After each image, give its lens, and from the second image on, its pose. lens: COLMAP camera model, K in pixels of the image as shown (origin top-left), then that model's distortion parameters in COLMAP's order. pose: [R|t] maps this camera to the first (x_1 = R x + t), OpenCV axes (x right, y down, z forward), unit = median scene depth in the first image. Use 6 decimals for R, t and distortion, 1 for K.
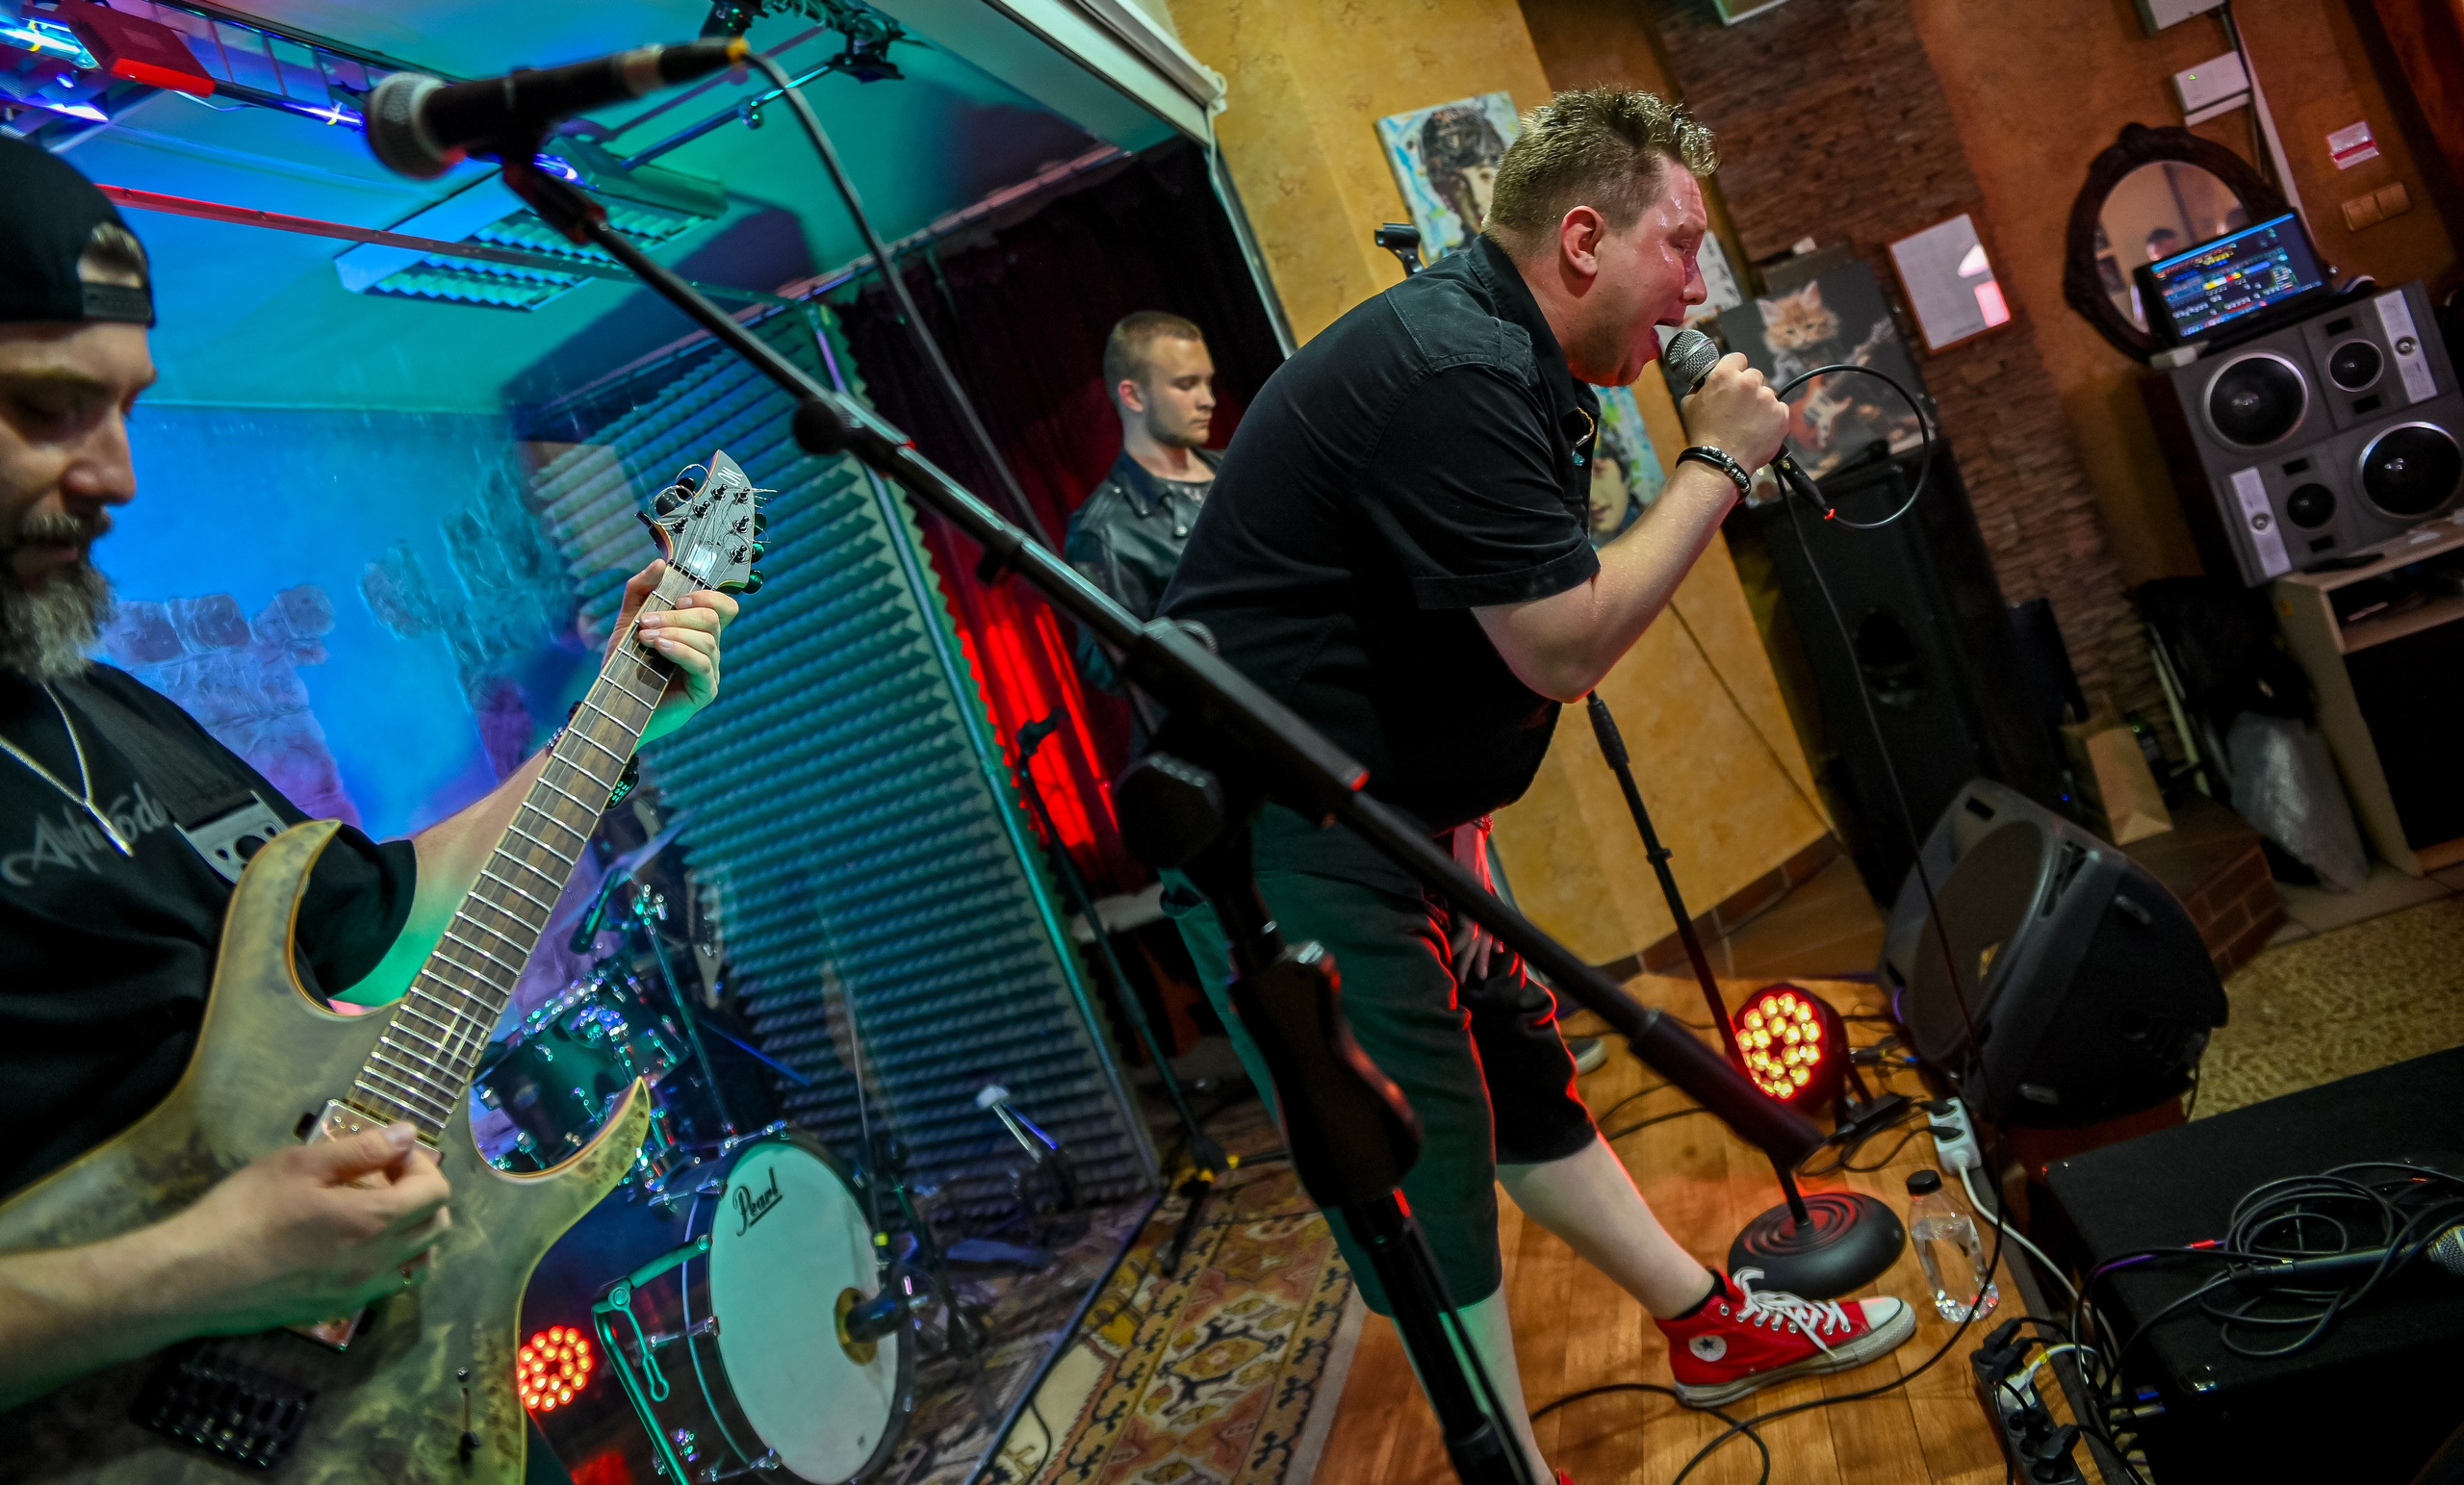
lens RADIAL K [[1642.4, 0, 1210.5], [0, 1642.4, 652.7], [0, 0, 1]] dist [-0.107638, 0.080305]
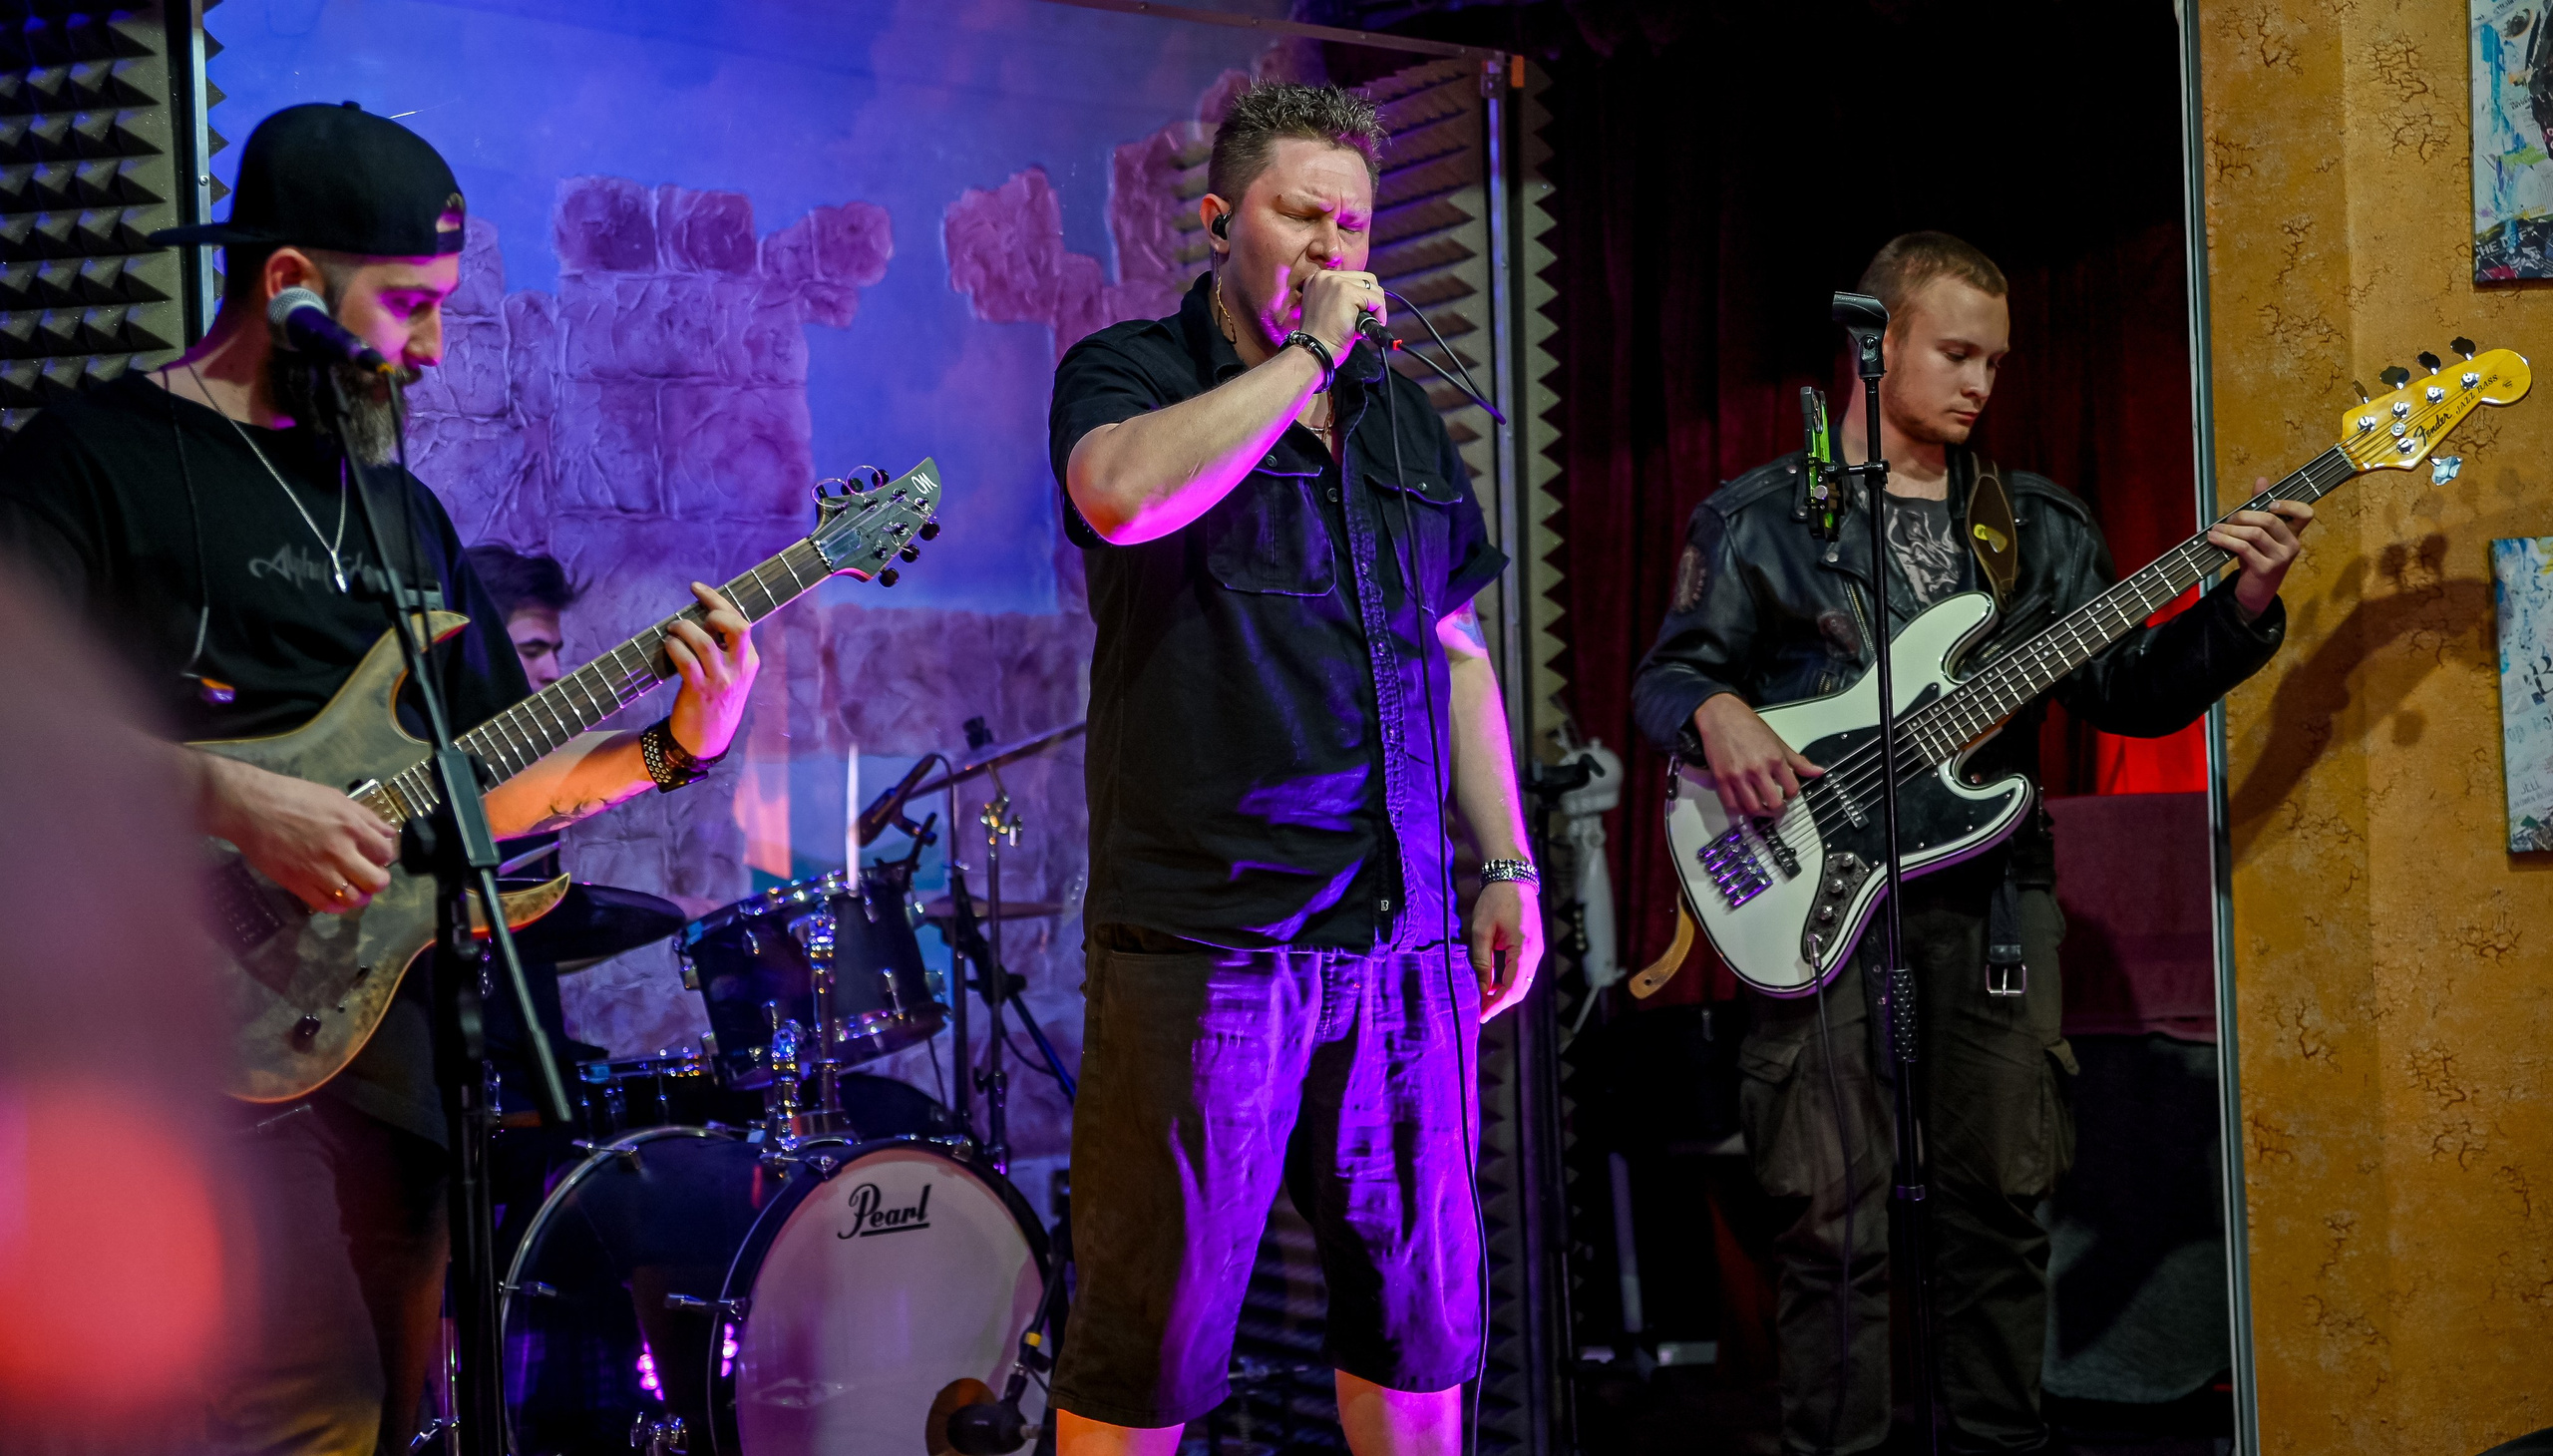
lens RADIAL K [[4209.4, 0, 1271.0], [0, 4209.4, 745.9], [0, 0, 1]] dist [0.133050, 0.197928]
pose [[0.809314, 0.336594, -0.481369, 0.561354], [-0.295290, 0.941585, 0.161932, -0.187298], [0.507755, 0.011090, 0.861430, -0.485406]]
